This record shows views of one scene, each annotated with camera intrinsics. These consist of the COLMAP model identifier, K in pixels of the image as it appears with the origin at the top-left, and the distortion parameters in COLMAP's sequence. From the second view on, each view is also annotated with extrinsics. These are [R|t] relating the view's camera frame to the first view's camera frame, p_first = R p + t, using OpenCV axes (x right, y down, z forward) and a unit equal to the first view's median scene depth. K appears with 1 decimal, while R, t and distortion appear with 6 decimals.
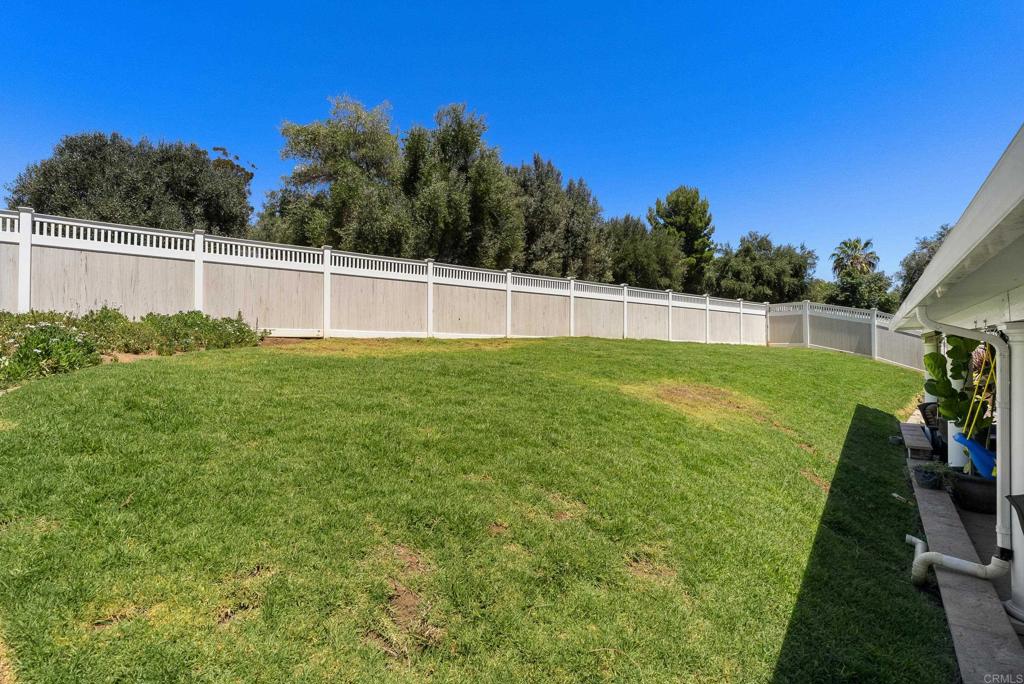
lens RADIAL K [[516.0, 0, 512.0], [0, 516.0, 342.0], [0, 0, 1]] dist [0.028753, 0.000246]
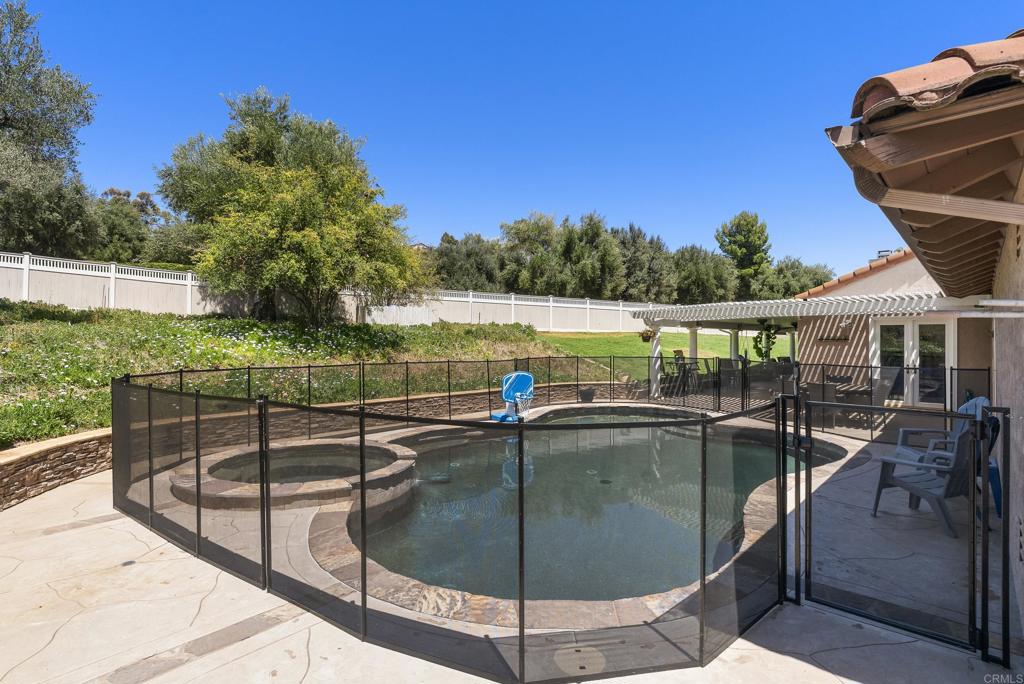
lens RADIAL K [[516.0, 0, 512.0], [0, 516.0, 342.0], [0, 0, 1]] dist [0.028753, 0.000246]
pose [[0.988211, 0.006491, -0.152962, -0.050923], [-0.004365, 0.999889, 0.014233, 0.002416], [0.153037, -0.013398, 0.988130, -0.491215]]
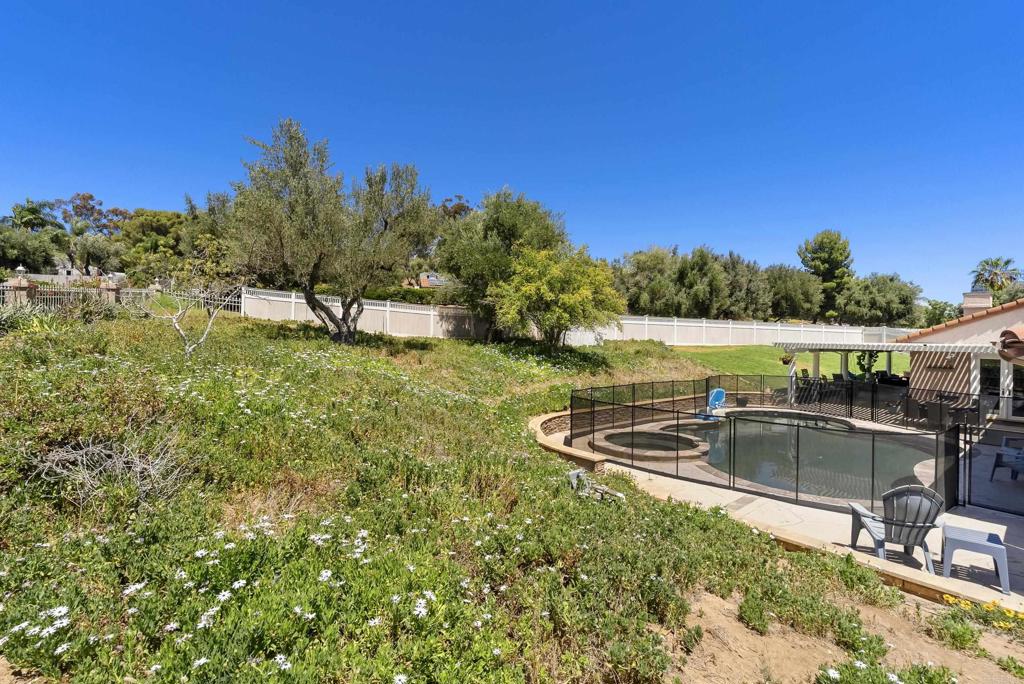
lens RADIAL K [[464.1, 0, 512.0], [0, 464.1, 342.0], [0, 0, 1]] dist [0.018907, 0.000243]
pose [[0.955505, 0.020961, -0.294228, -0.148671], [-0.014501, 0.999604, 0.024123, -0.026003], [0.294617, -0.018783, 0.955431, -0.655156]]
